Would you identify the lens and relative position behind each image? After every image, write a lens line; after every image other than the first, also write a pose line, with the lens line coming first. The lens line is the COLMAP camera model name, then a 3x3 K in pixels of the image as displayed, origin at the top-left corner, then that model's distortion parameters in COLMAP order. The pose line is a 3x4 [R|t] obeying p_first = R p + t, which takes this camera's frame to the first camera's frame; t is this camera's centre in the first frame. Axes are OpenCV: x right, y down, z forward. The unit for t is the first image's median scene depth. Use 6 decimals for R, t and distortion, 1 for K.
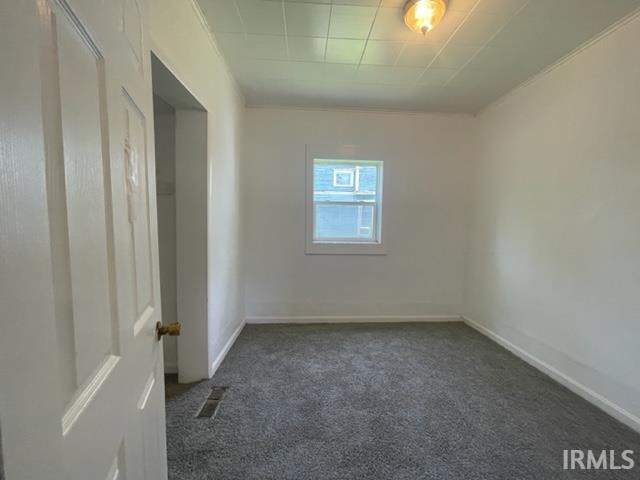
lens RADIAL K [[259.9, 0, 319.3], [0, 259.9, 239.7], [0, 0, 1]] dist [-0.000879, -0.000142]
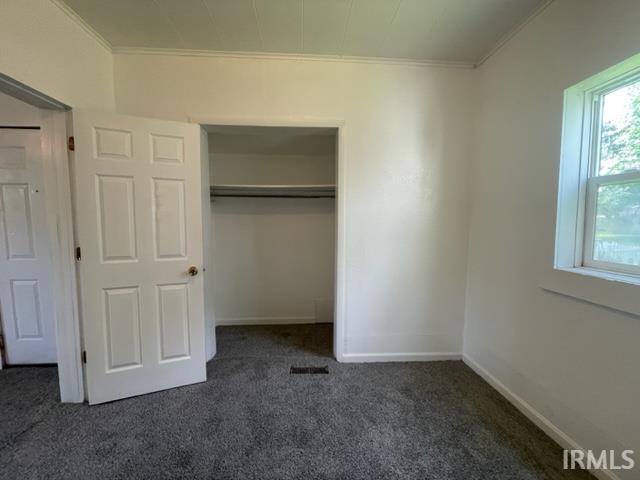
lens RADIAL K [[259.9, 0, 319.3], [0, 259.9, 239.7], [0, 0, 1]] dist [-0.000879, -0.000142]
pose [[0.008894, 0.063414, -0.997948, 0.594265], [-0.071687, 0.995460, 0.062617, -0.056132], [0.997387, 0.070983, 0.013400, 0.744733]]
